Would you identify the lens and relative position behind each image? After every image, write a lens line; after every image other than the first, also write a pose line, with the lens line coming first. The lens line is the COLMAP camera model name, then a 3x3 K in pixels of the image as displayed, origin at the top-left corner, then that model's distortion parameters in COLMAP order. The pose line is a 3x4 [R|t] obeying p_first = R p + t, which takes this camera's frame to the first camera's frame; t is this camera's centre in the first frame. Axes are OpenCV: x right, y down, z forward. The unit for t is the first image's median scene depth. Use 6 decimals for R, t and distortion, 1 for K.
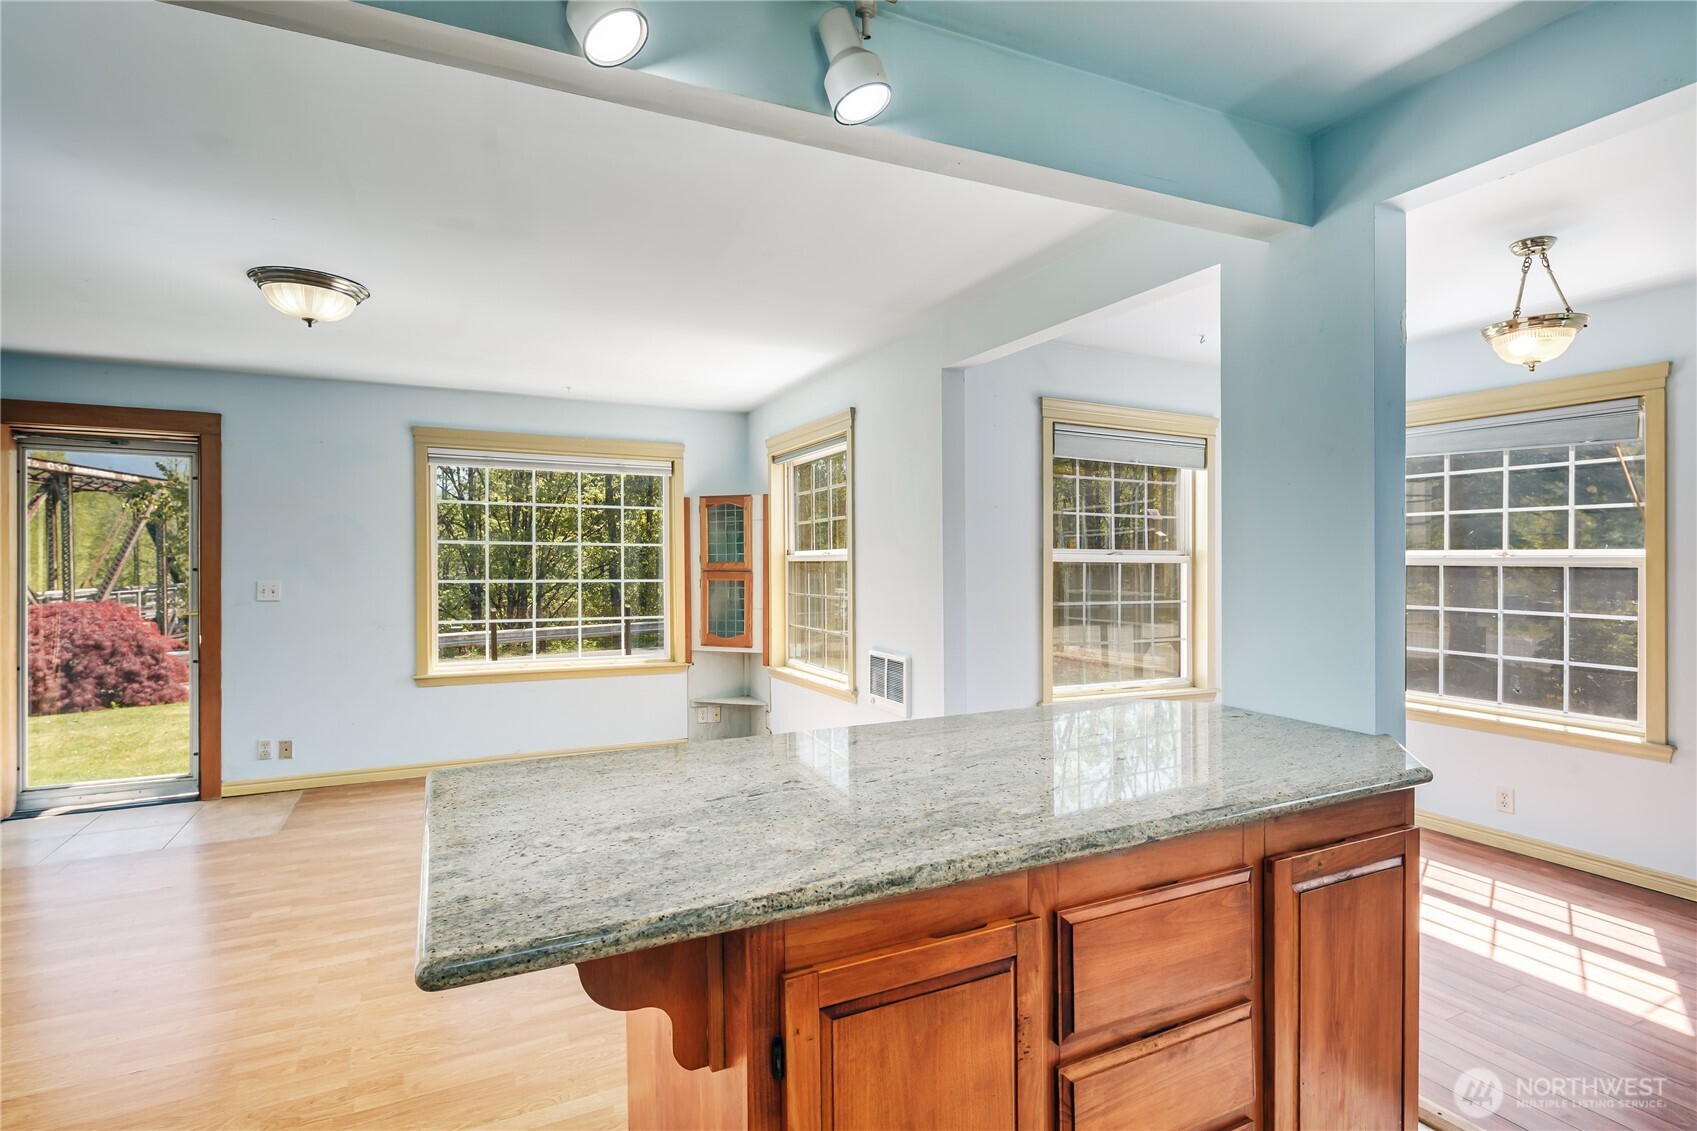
lens RADIAL K [[831.4, 0, 838.4], [0, 831.4, 551.3], [0, 0, 1]] dist [-0.001797, -0.001107]
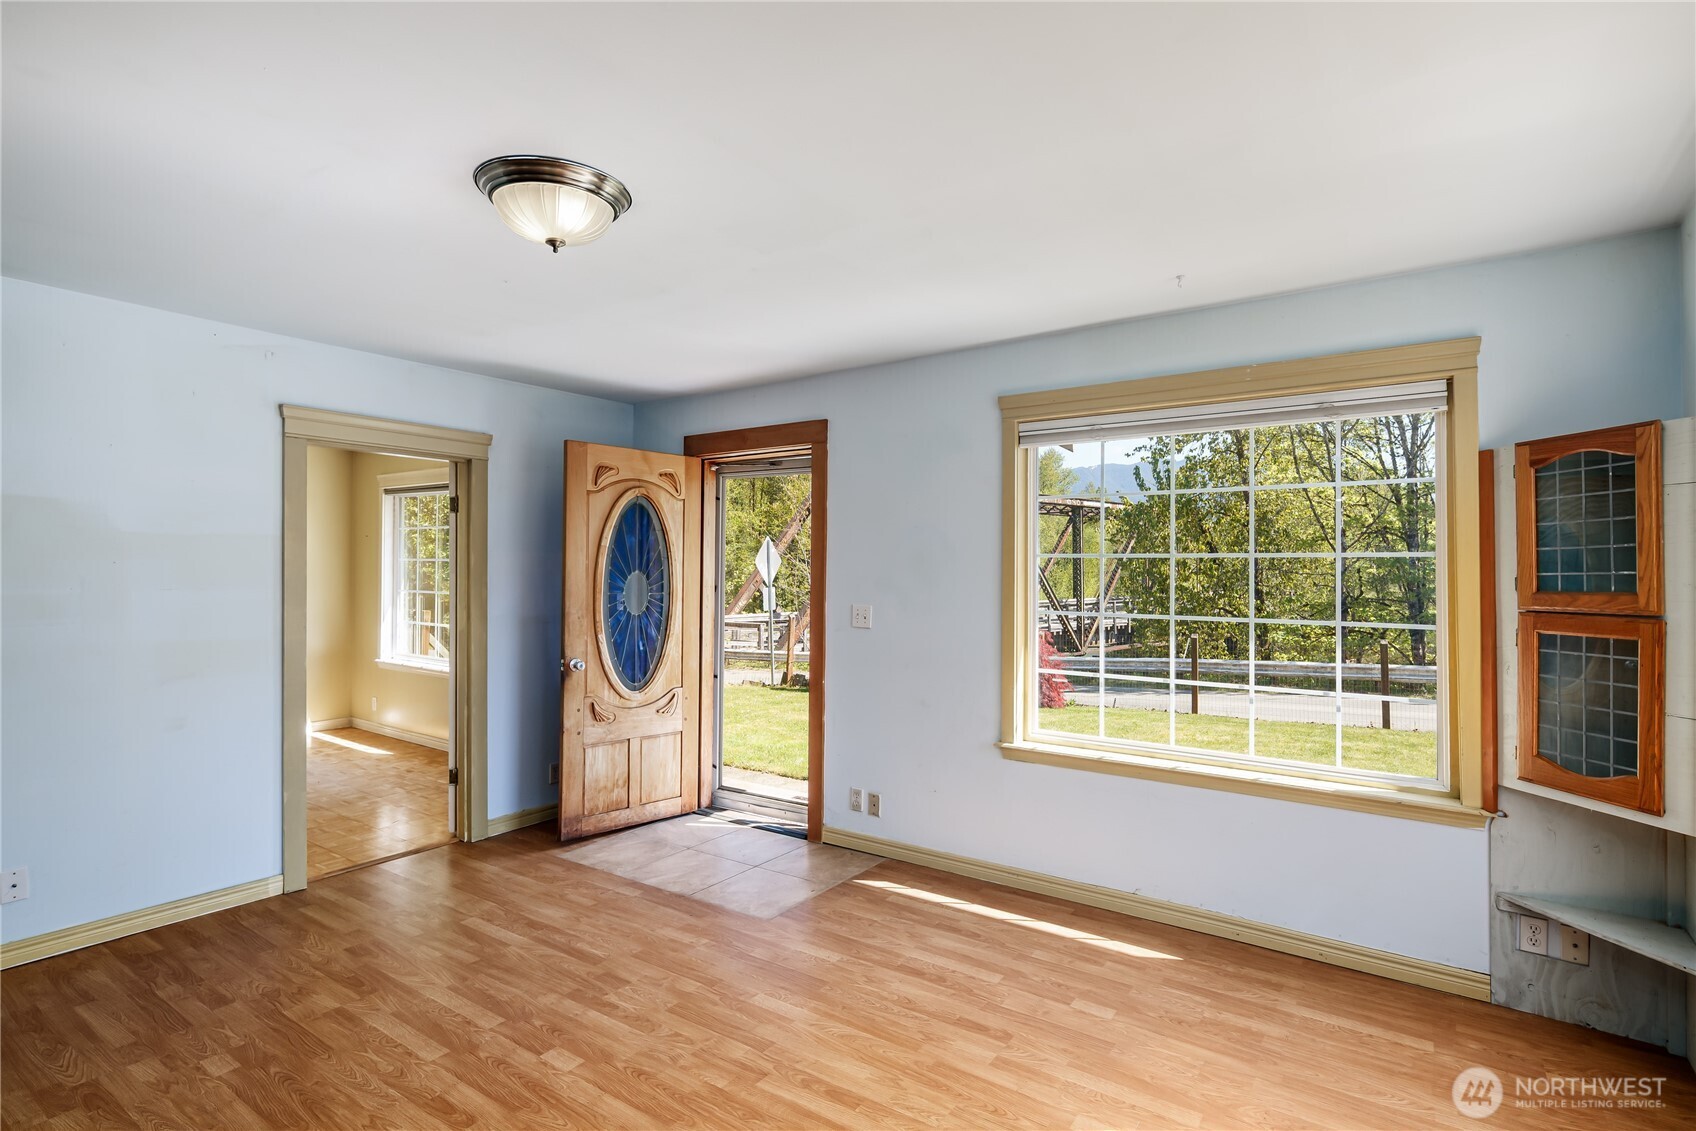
lens RADIAL K [[831.3, 0, 837.4], [0, 831.3, 564.7], [0, 0, 1]] dist [-0.000634, -0.000385]
pose [[0.482539, -0.007260, -0.875844, 0.053479], [0.005550, 0.999971, -0.005231, -0.001012], [0.875857, -0.002337, 0.482565, 0.518326]]
